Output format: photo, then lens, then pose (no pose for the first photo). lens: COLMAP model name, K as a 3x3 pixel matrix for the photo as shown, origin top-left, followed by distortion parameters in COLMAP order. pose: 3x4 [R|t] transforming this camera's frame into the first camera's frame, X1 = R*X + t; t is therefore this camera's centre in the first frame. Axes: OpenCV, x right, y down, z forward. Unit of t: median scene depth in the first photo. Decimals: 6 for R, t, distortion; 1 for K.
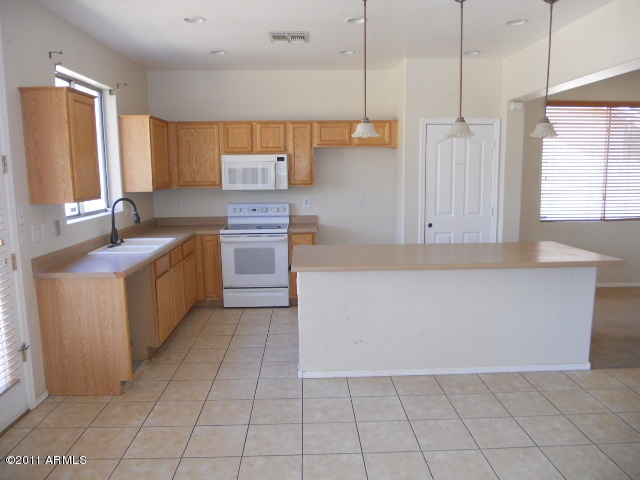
lens RADIAL K [[481.8, 0, 320.0], [0, 481.8, 240.0], [0, 0, 1]] dist [-0.053096, 0.005534]
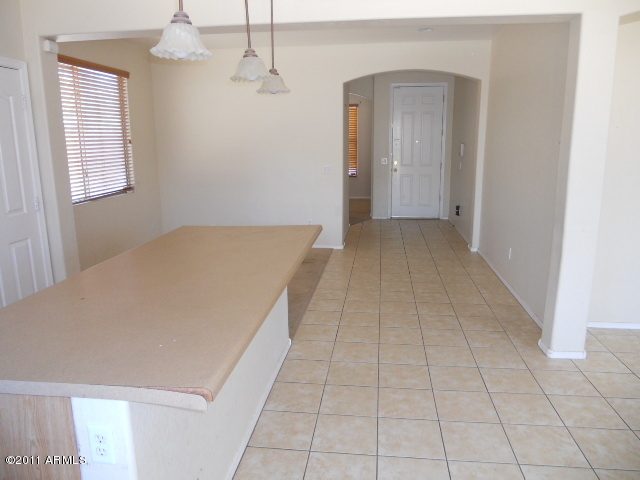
lens RADIAL K [[481.8, 0, 320.0], [0, 481.8, 240.0], [0, 0, 1]] dist [-0.053096, 0.005534]
pose [[0.158578, -0.198734, 0.967139, -0.228174], [0.151909, 0.972781, 0.174986, -0.067217], [-0.975590, 0.119168, 0.184452, 0.510272]]
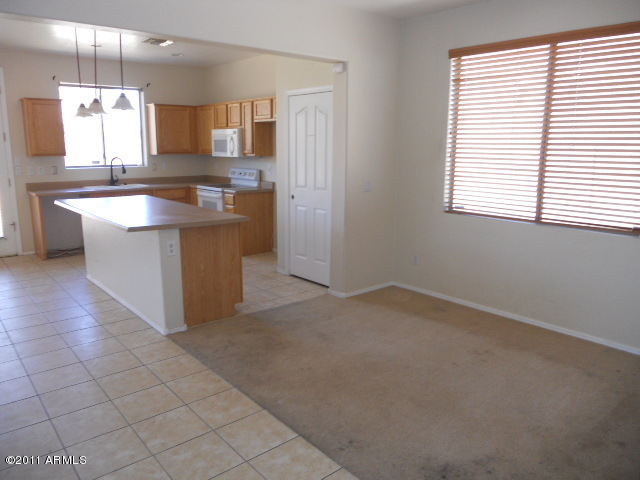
lens RADIAL K [[481.8, 0, 320.0], [0, 481.8, 240.0], [0, 0, 1]] dist [-0.053096, 0.005534]
pose [[0.623405, 0.163331, -0.764650, 1.068544], [-0.126142, 0.986138, 0.107800, -0.058616], [0.771657, 0.029251, 0.635366, 0.412420]]
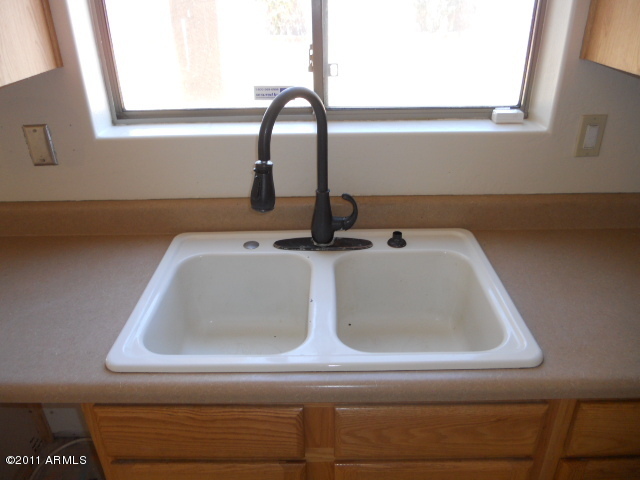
lens RADIAL K [[481.8, 0, 320.0], [0, 481.8, 240.0], [0, 0, 1]] dist [-0.053096, 0.005534]
pose [[-0.039975, 0.482759, -0.874841, -0.137731], [-0.132722, 0.865217, 0.483513, -0.108860], [0.990347, 0.135439, 0.029486, 0.801130]]
